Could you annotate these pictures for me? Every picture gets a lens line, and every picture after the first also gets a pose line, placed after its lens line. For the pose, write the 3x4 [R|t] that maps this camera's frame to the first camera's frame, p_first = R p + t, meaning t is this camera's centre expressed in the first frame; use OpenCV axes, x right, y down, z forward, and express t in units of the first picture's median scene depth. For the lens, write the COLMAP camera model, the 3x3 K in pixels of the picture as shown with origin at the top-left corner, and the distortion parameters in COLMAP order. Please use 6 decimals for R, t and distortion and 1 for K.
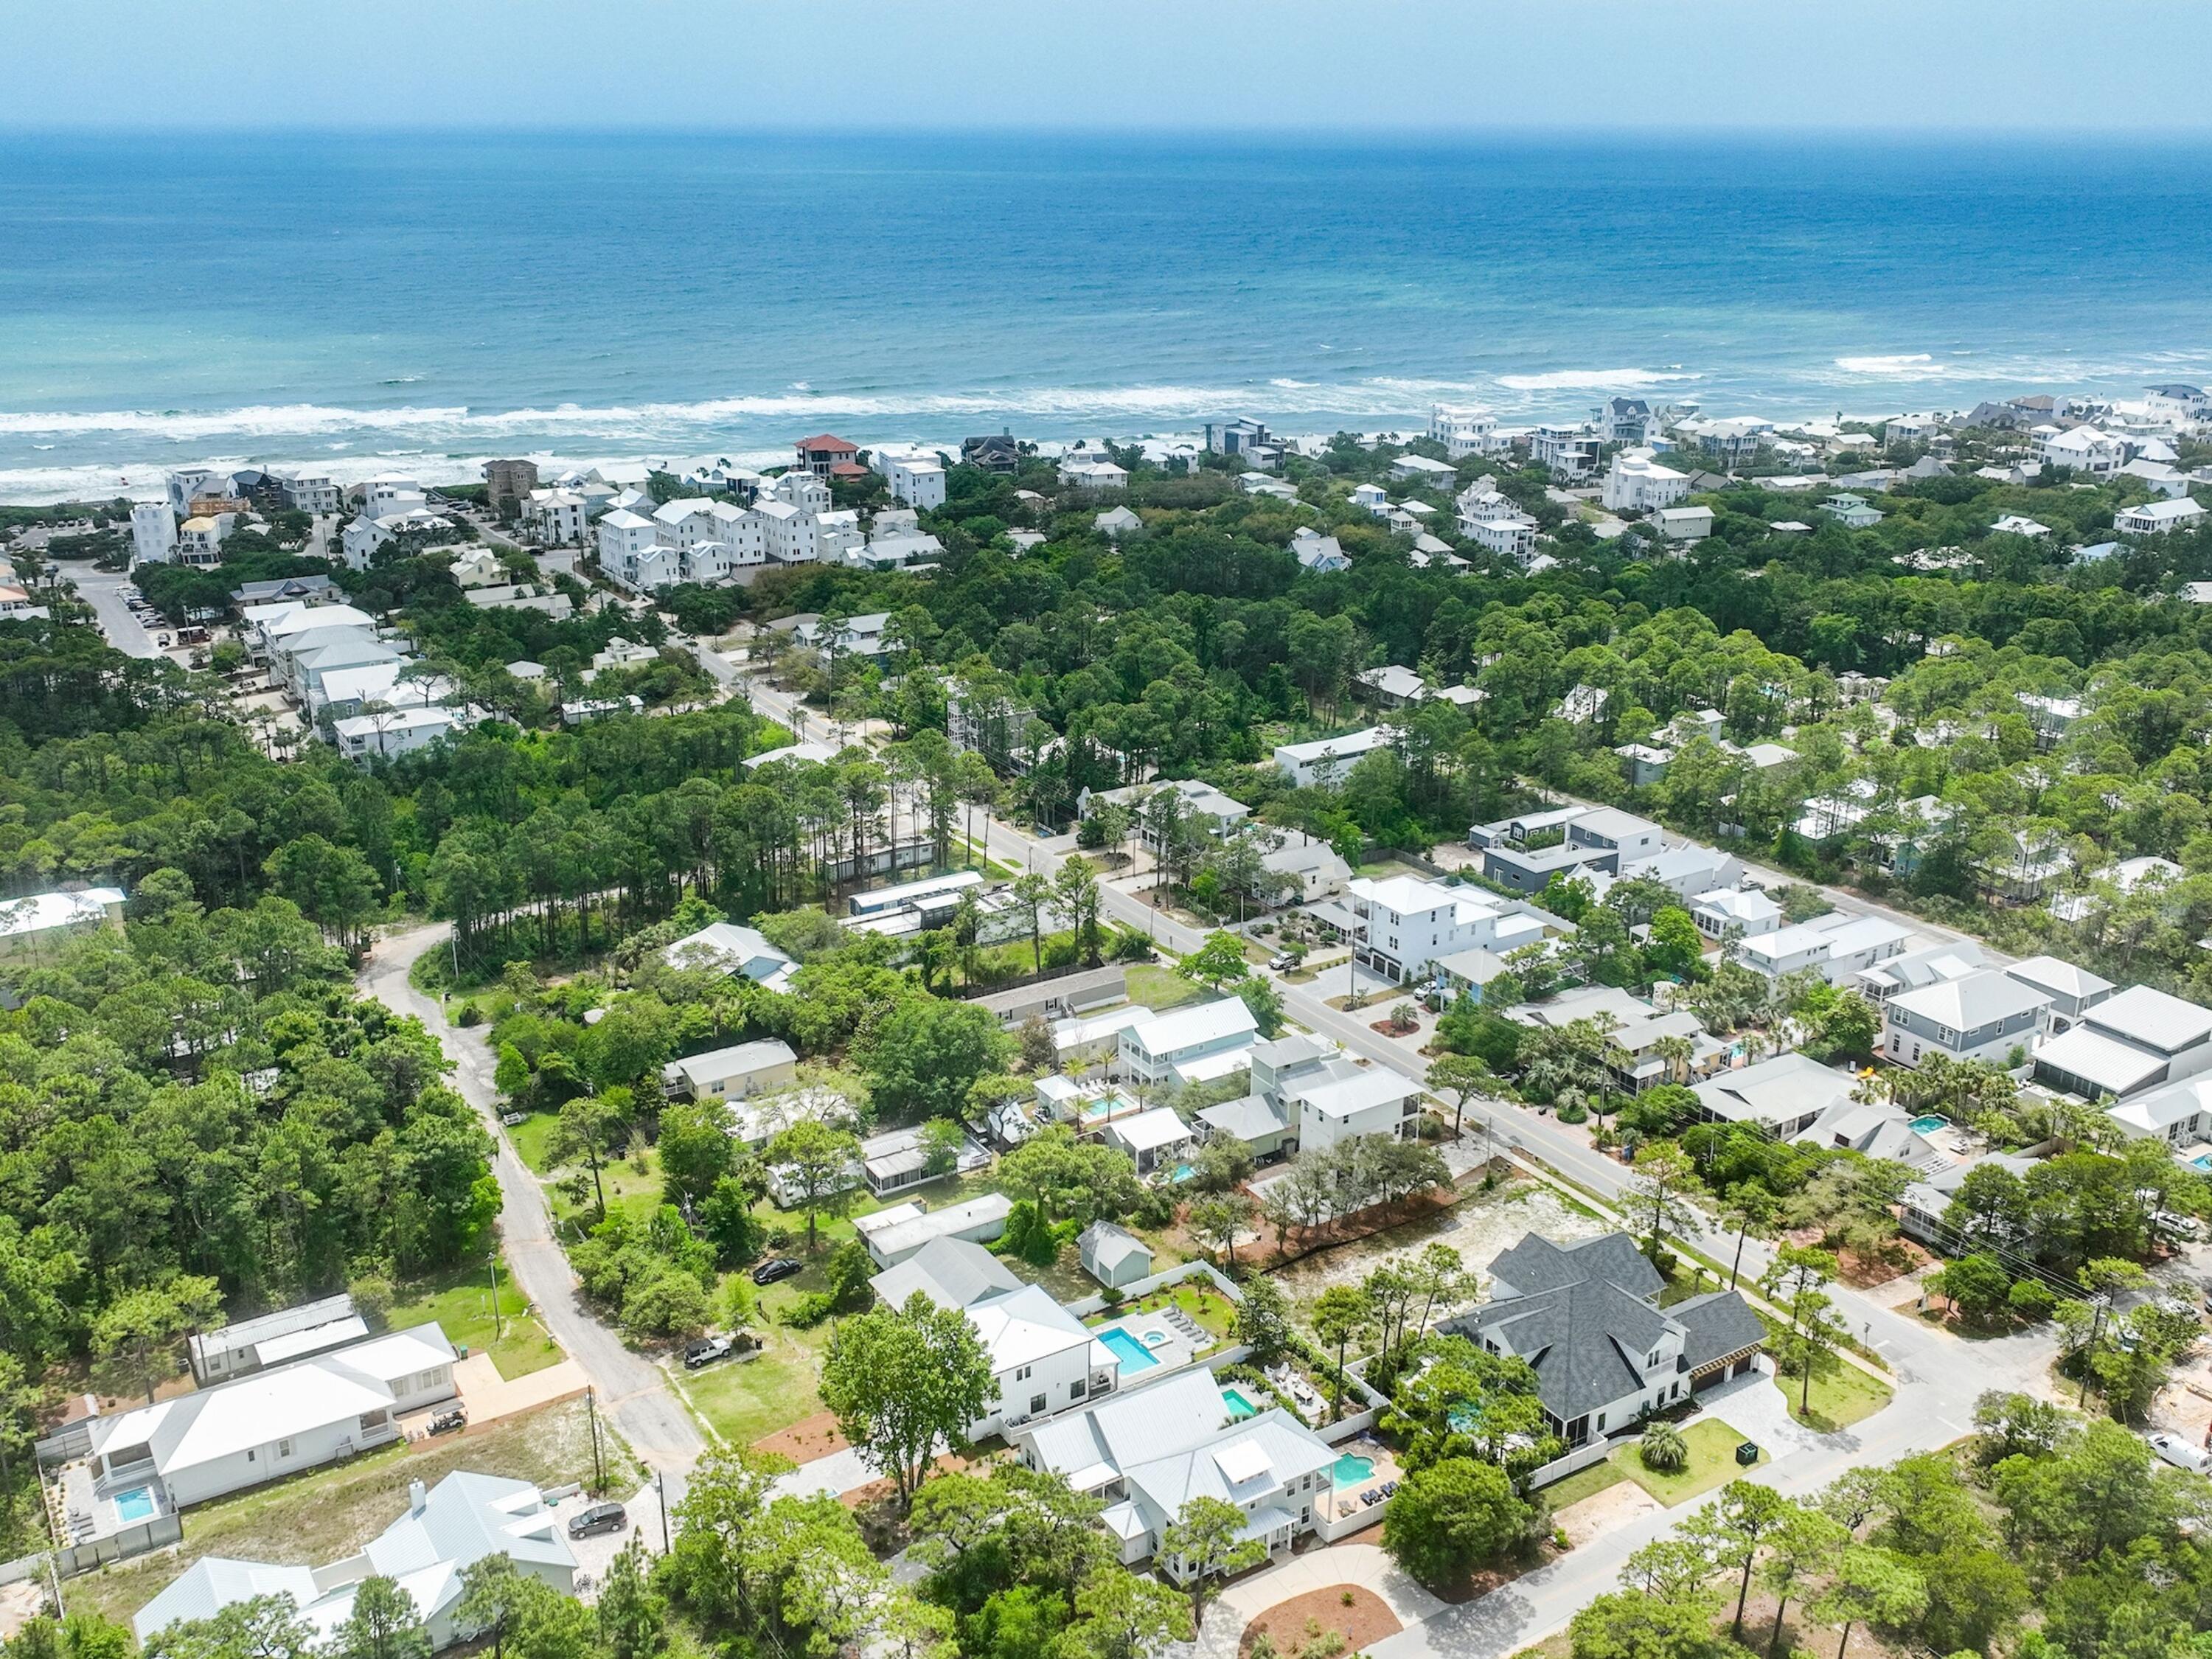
lens RADIAL K [[2054.0, 0, 1114.4], [0, 2054.0, 816.3], [0, 0, 1]] dist [0.017013, -0.021955]
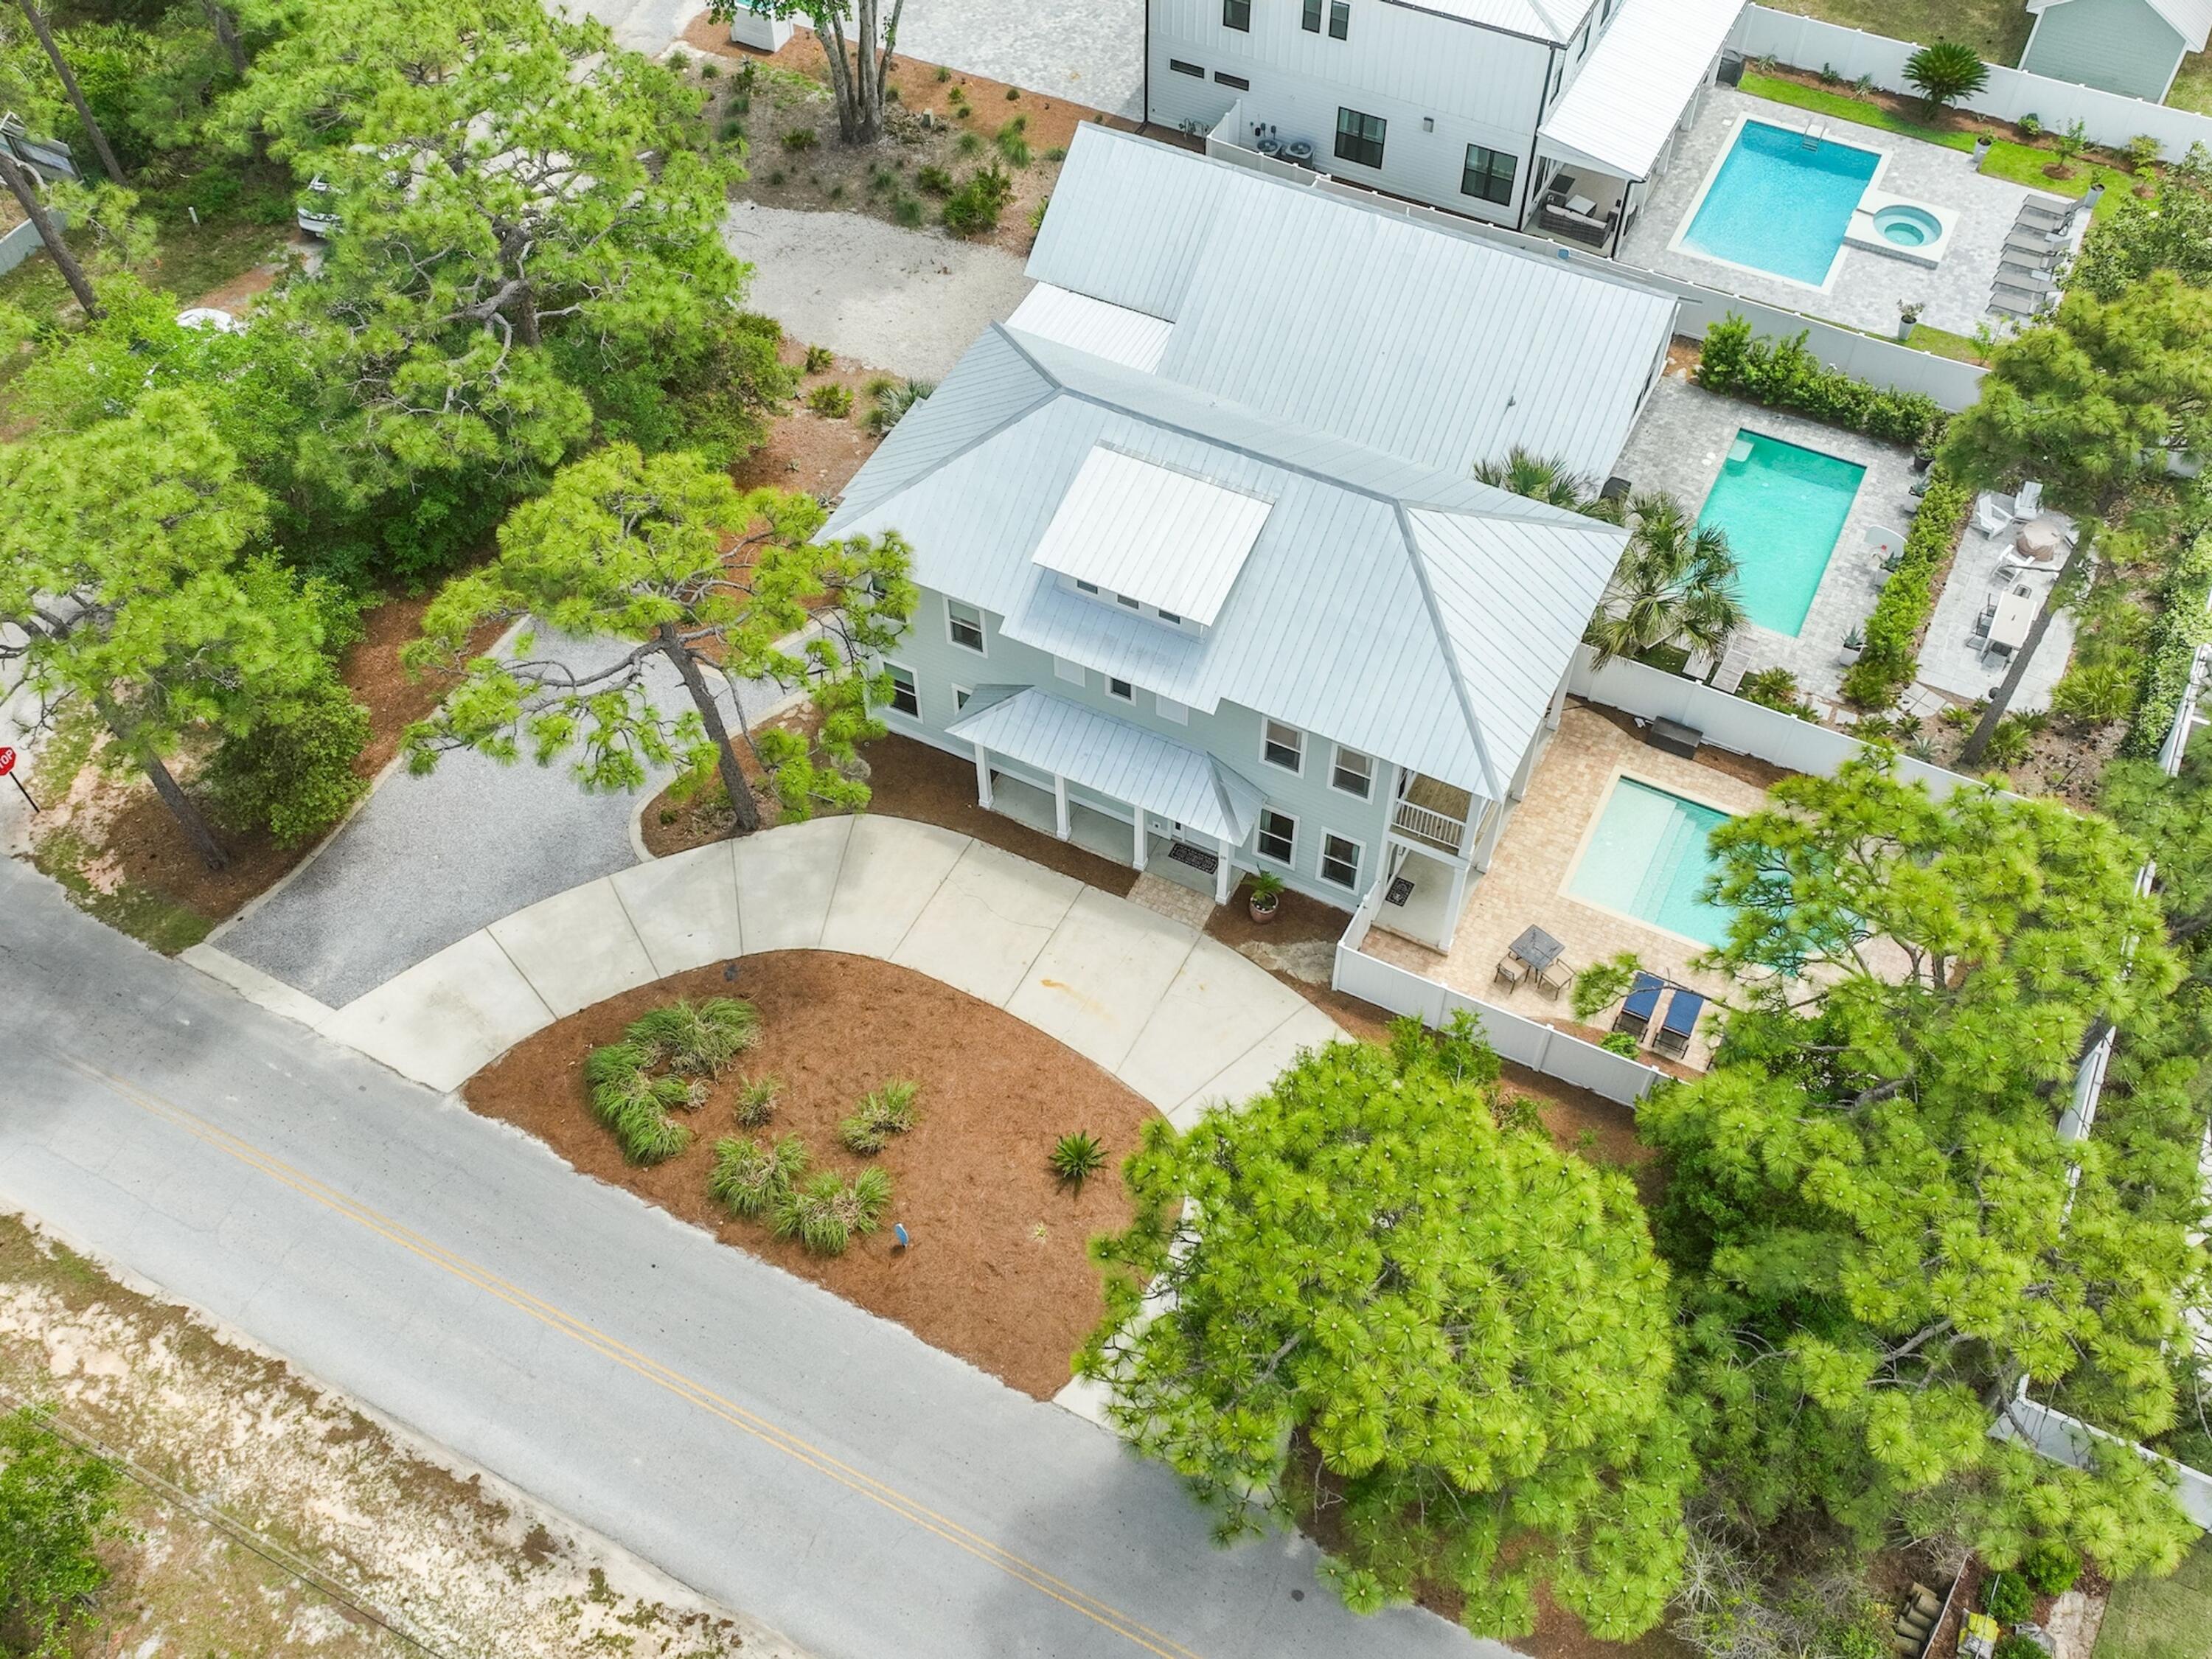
lens RADIAL K [[2054.0, 0, 1114.4], [0, 2054.0, 816.3], [0, 0, 1]] dist [0.017013, -0.021955]
pose [[0.518467, 0.679853, -0.518644, 0.155556], [-0.272798, 0.706345, 0.653191, 0.122794], [0.810416, -0.197172, 0.551679, 0.605468]]
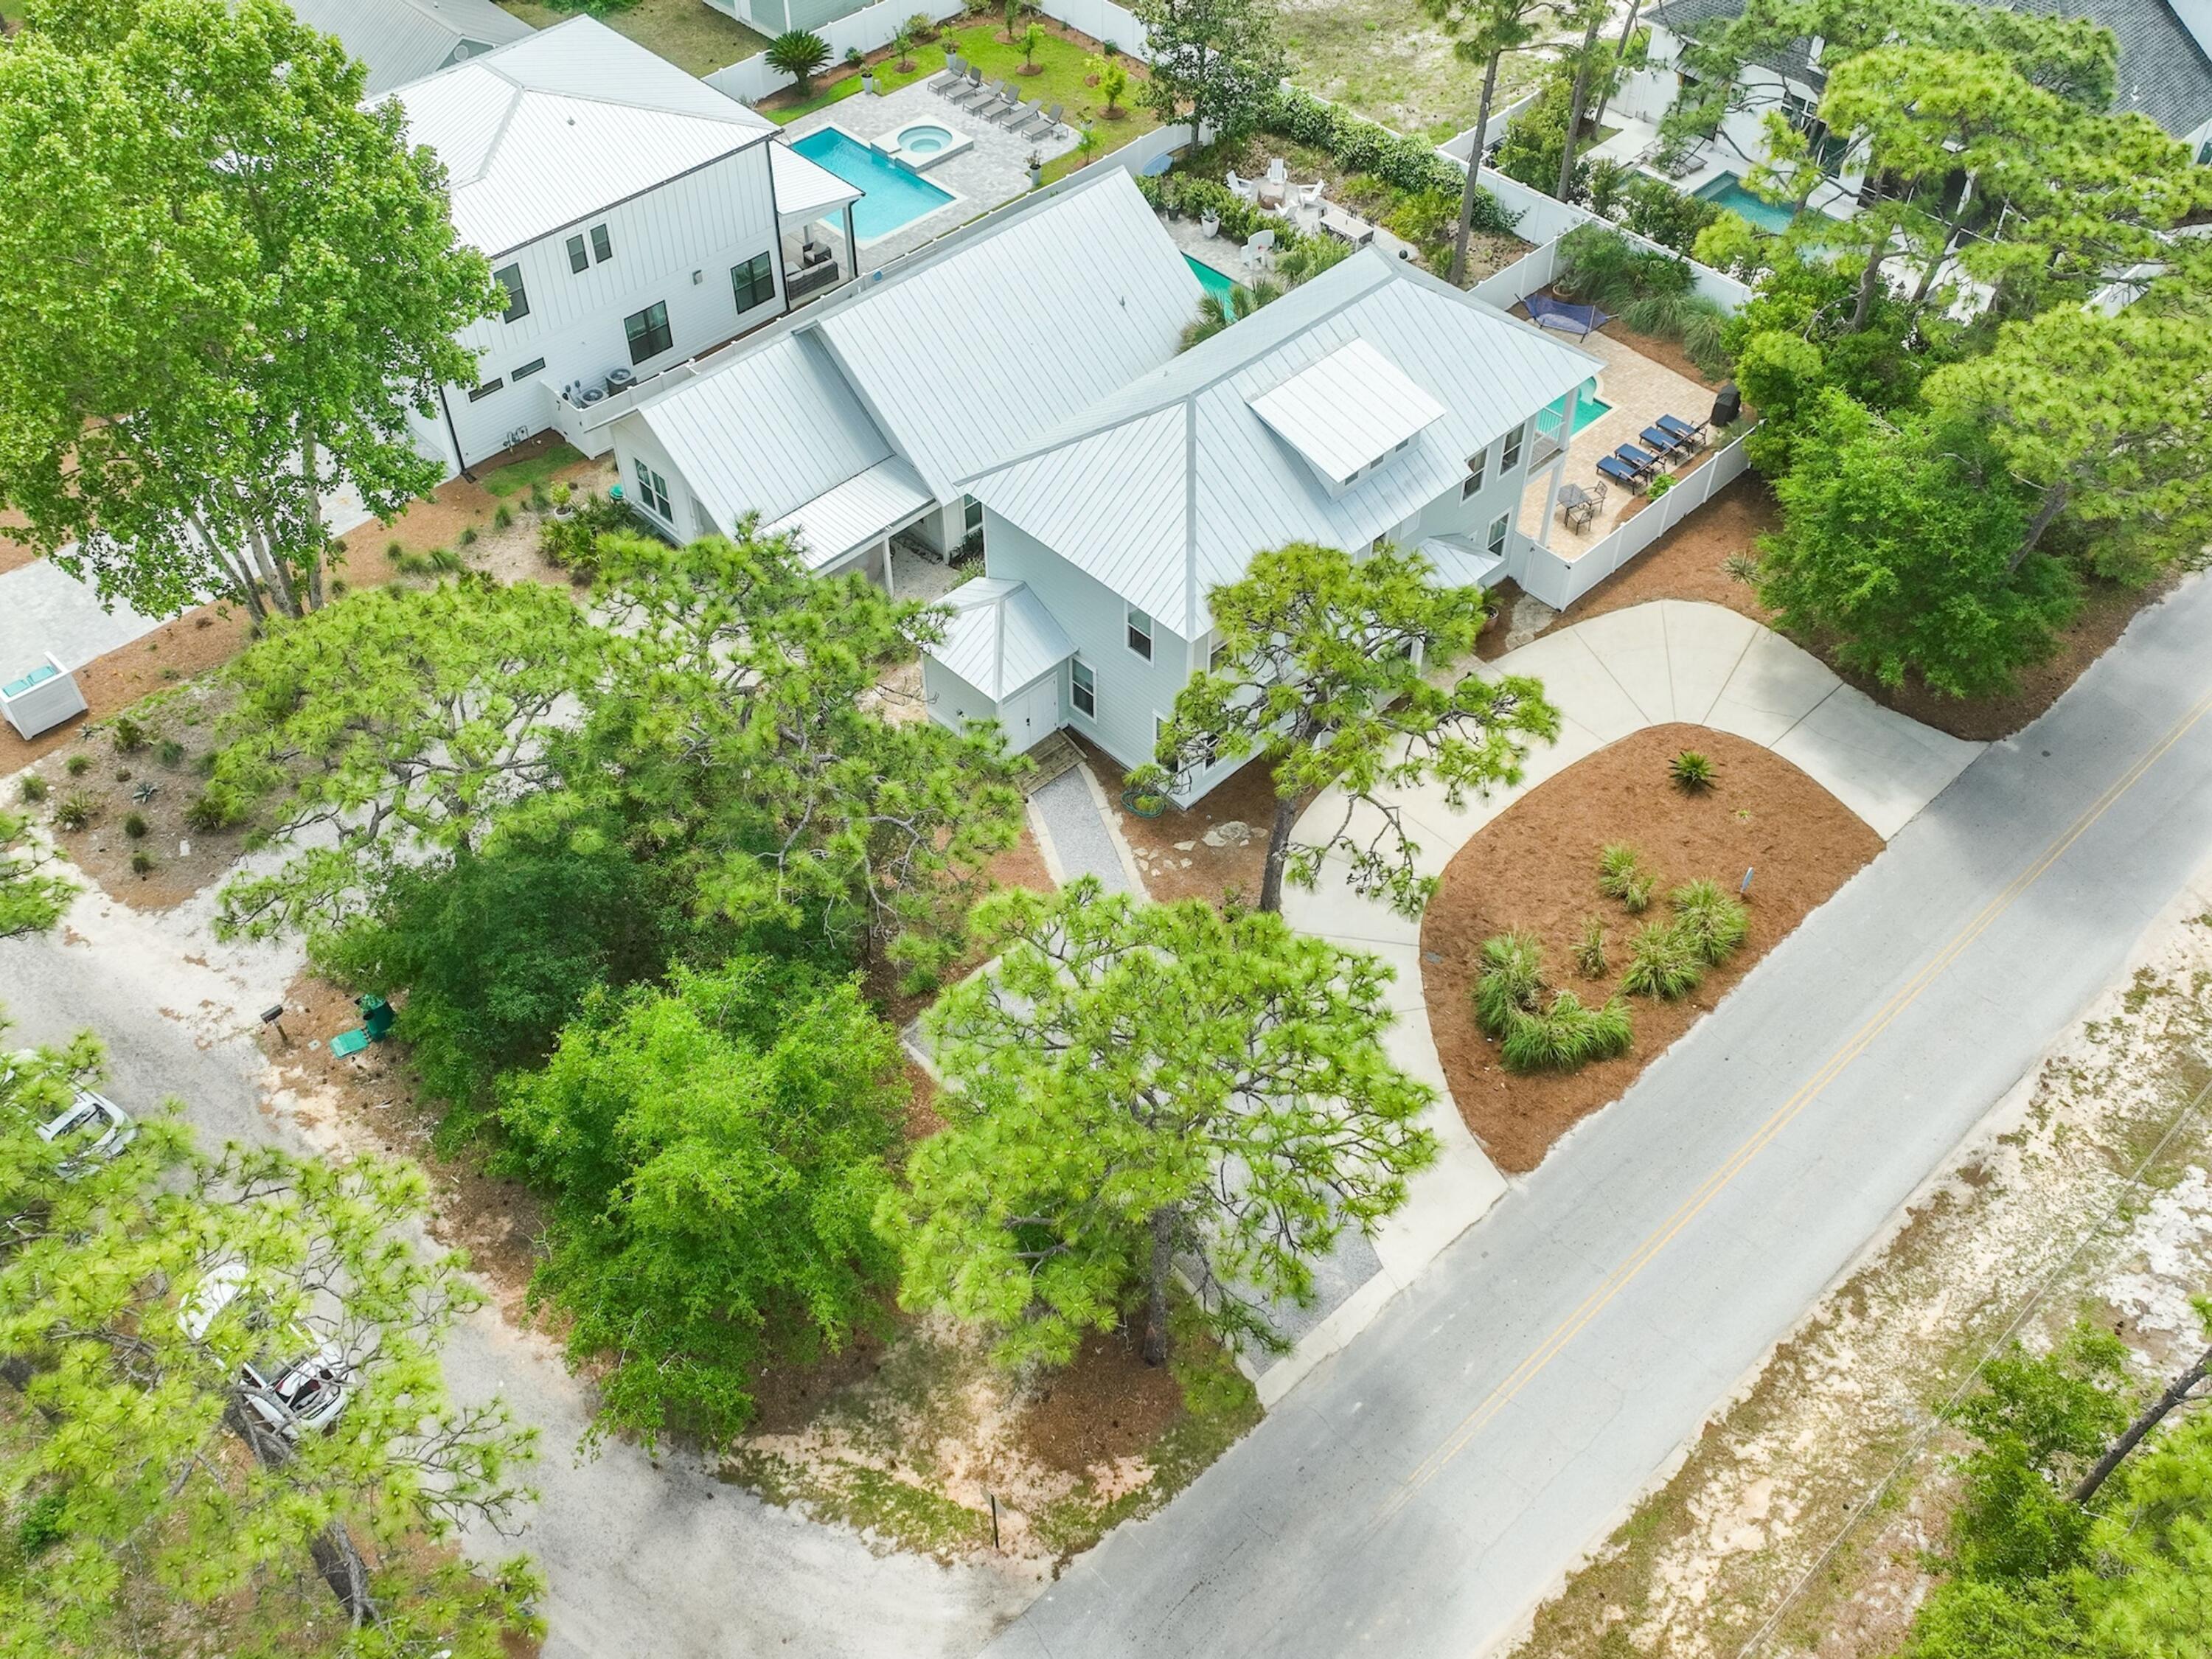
lens RADIAL K [[2054.0, 0, 1114.4], [0, 2054.0, 816.3], [0, 0, 1]] dist [0.017013, -0.021955]
pose [[0.977907, -0.153729, 0.141652, -0.017237], [0.069027, 0.877092, 0.475336, 0.156064], [-0.197315, -0.455056, 0.868326, 0.508992]]
